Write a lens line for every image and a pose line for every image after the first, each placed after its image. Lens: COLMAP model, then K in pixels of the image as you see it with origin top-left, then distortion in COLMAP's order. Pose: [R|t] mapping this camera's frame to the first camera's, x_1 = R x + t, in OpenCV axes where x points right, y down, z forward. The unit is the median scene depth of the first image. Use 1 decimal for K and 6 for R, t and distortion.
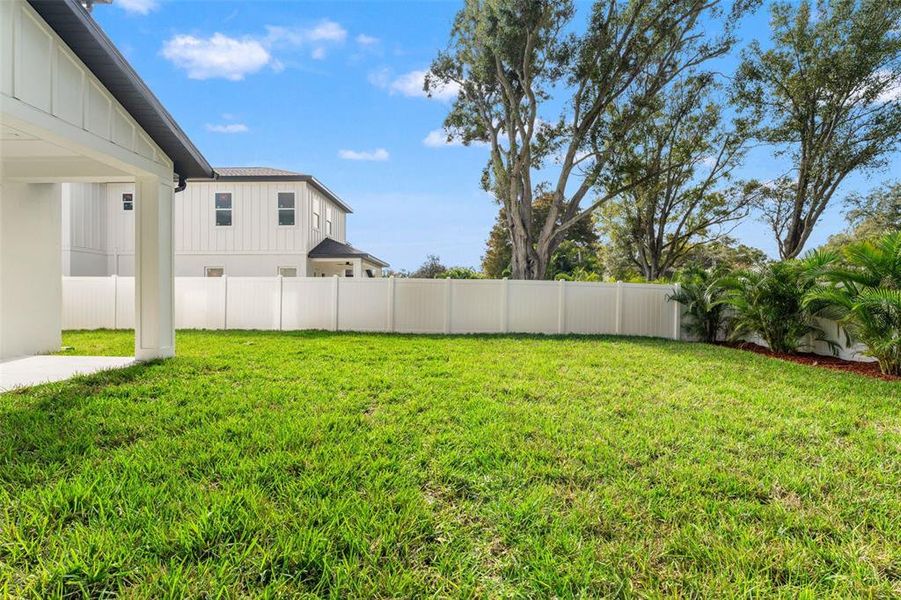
lens RADIAL K [[418.2, 0, 450.5], [0, 418.2, 300.0], [0, 0, 1]] dist [0.001281, -0.000011]
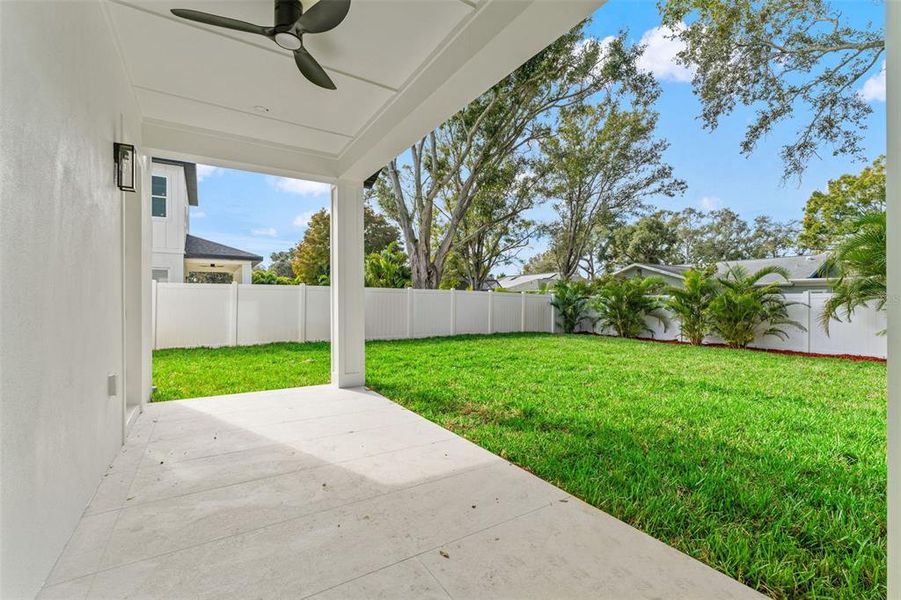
lens RADIAL K [[391.0, 0, 450.5], [0, 391.0, 300.0], [0, 0, 1]] dist [0.002617, 0.000844]
pose [[0.826782, -0.003235, 0.562513, -0.383349], [0.005831, 0.999979, -0.002821, -0.013229], [-0.562492, 0.005612, 0.826784, 0.066163]]
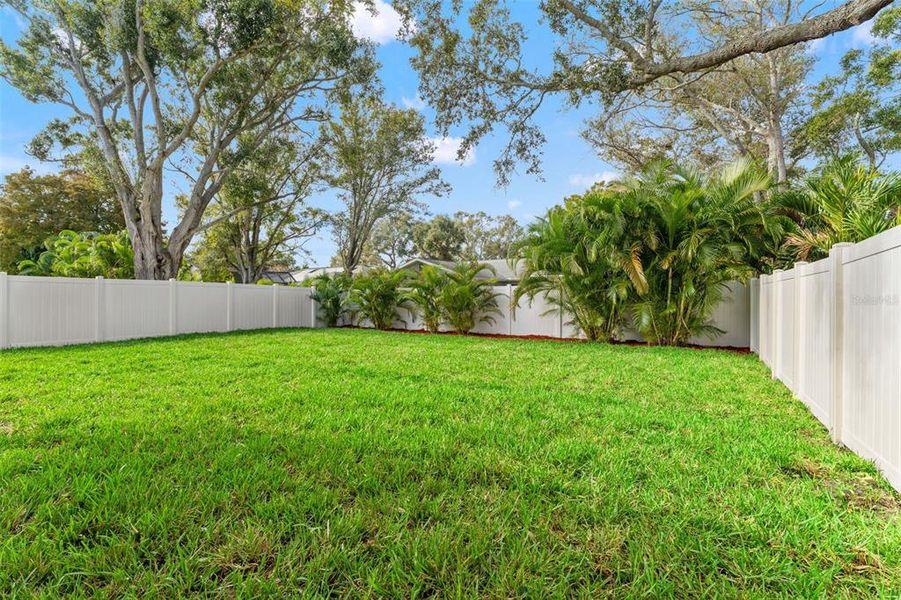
lens RADIAL K [[403.2, 0, 450.5], [0, 403.2, 300.0], [0, 0, 1]] dist [0.000224, -0.000005]
pose [[0.503804, -0.017925, 0.863632, -0.278146], [0.011129, 0.999836, 0.014261, -0.007194], [-0.863746, 0.002427, 0.503921, -0.035765]]
